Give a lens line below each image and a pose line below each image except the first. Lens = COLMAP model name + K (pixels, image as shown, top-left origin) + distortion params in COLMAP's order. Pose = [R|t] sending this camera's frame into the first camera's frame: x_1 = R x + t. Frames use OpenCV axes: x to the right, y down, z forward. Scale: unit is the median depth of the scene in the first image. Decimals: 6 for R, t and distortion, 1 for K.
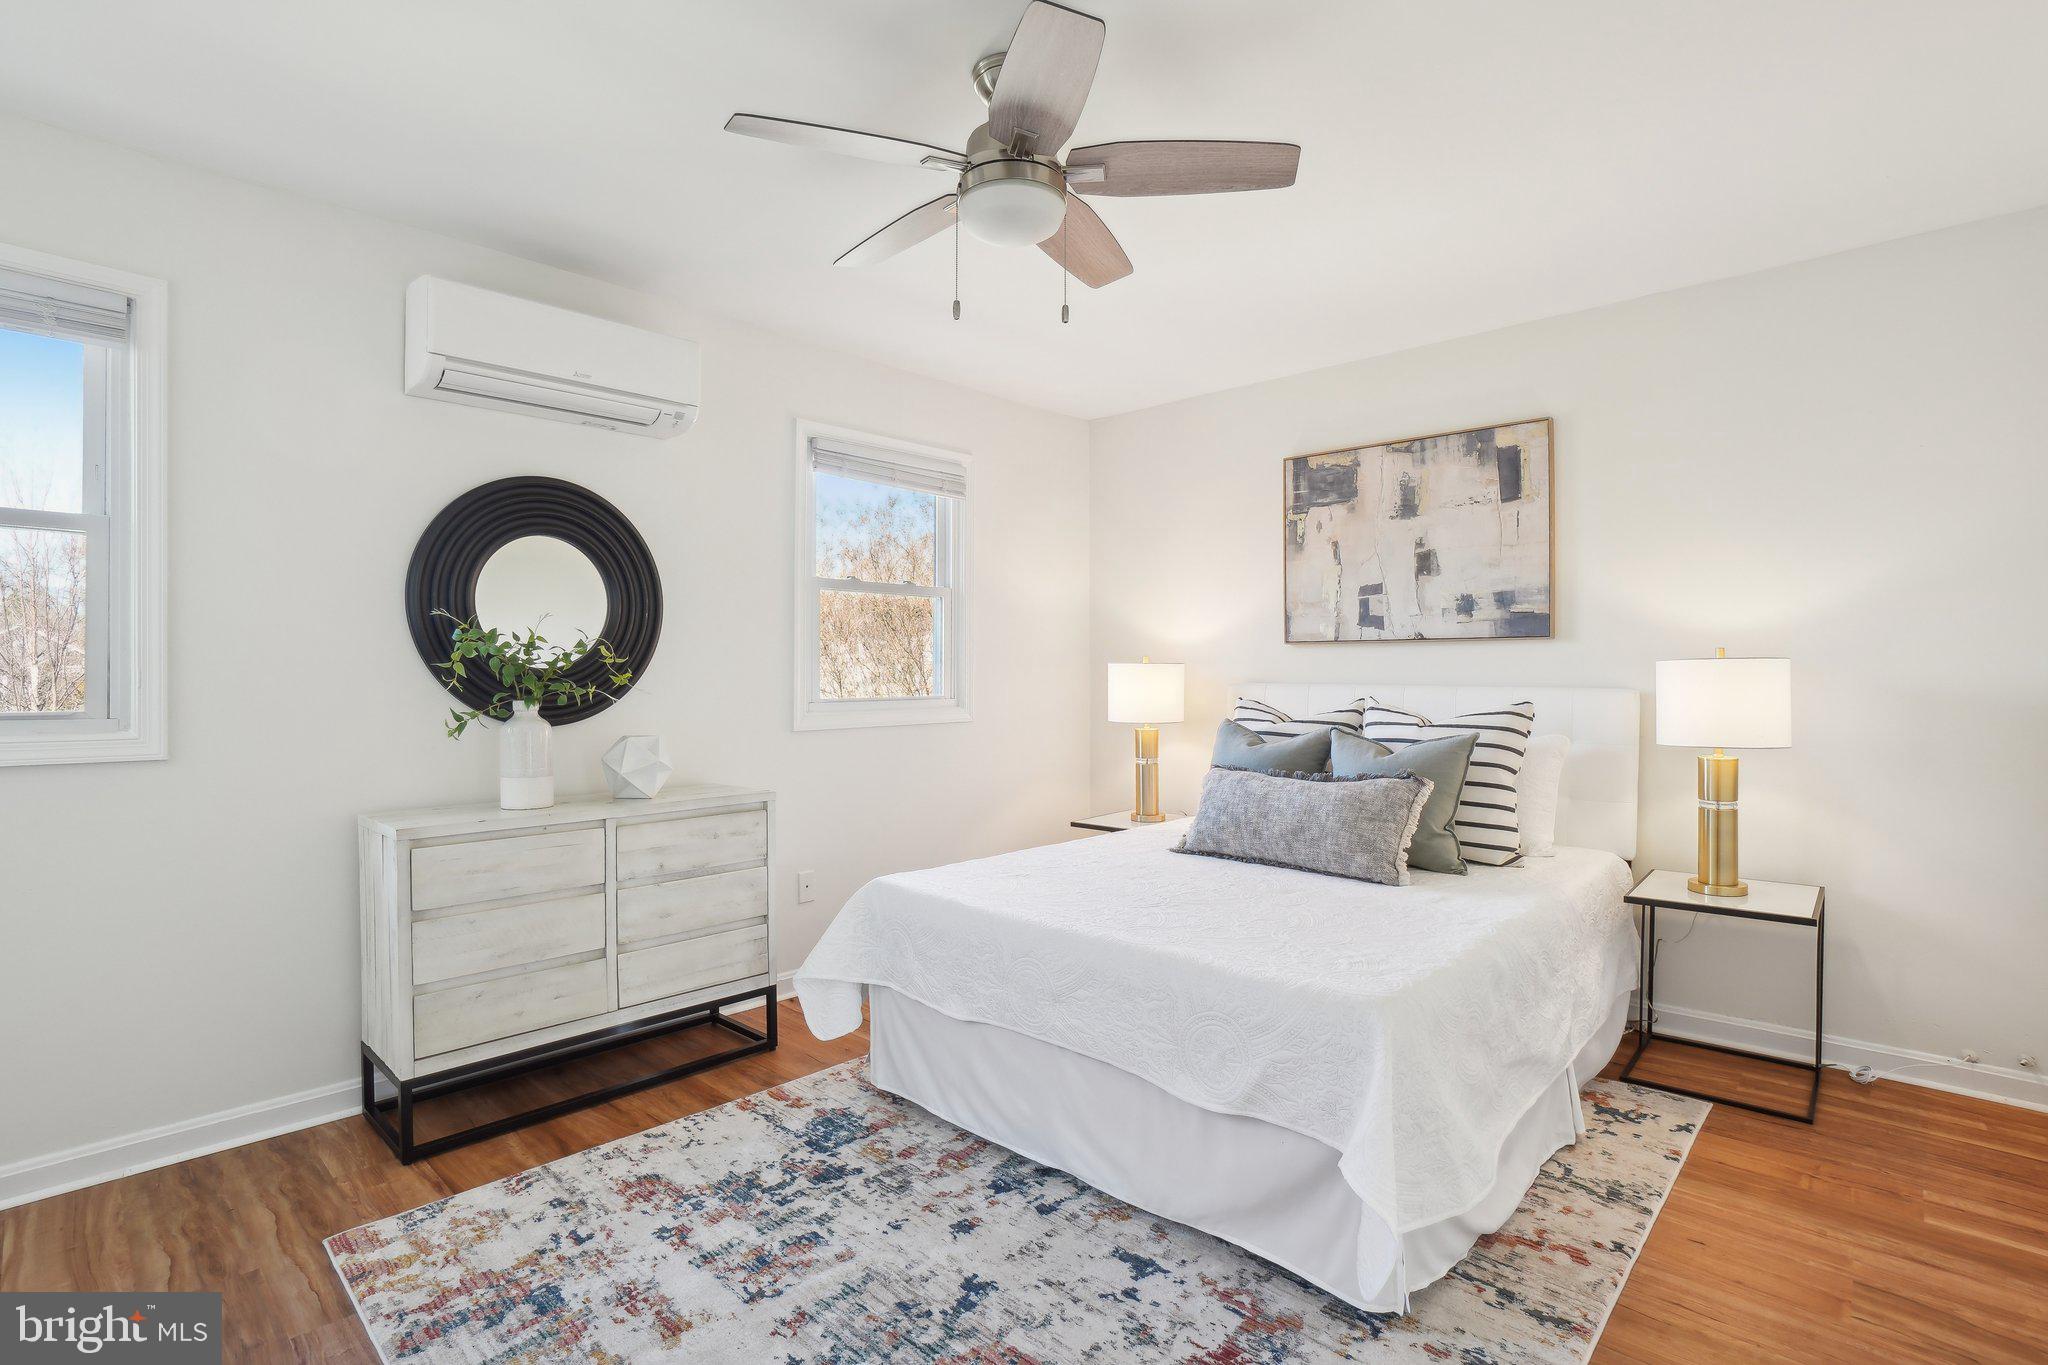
lens RADIAL K [[949.3, 0, 1024.0], [0, 949.3, 682.5], [0, 0, 1]] dist [-0.068812, -0.000119]
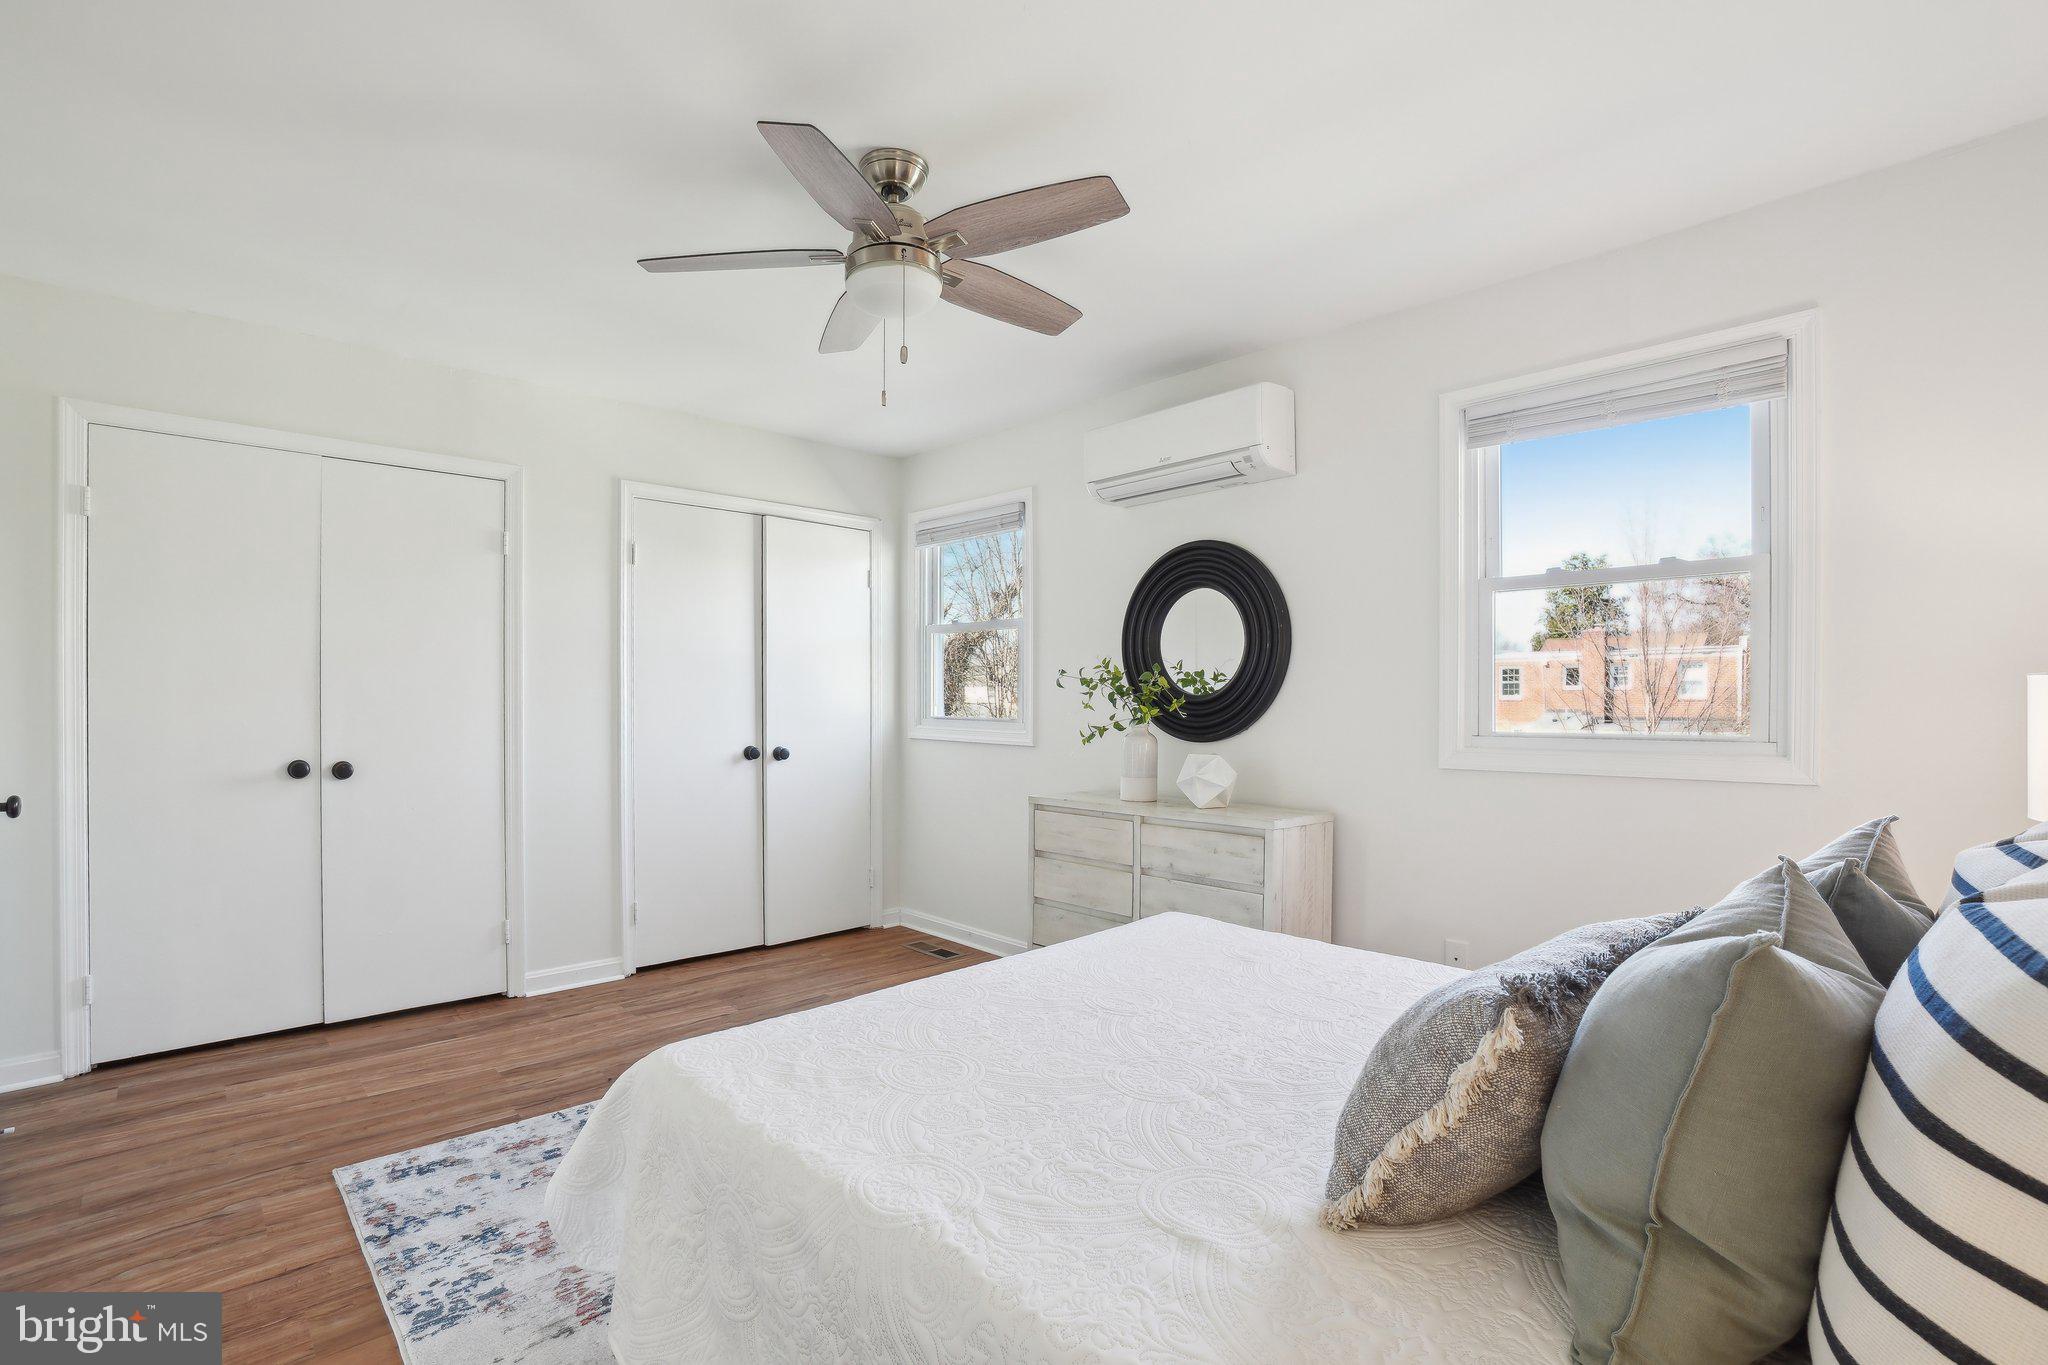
lens RADIAL K [[961.6, 0, 1022.5], [0, 961.6, 706.0], [0, 0, 1]] dist [-0.048947, -0.000032]
pose [[-0.064849, 0.003841, -0.997888, 0.754798], [-0.012722, 0.999908, 0.004675, -0.003669], [0.997814, 0.012998, -0.064794, 0.831100]]
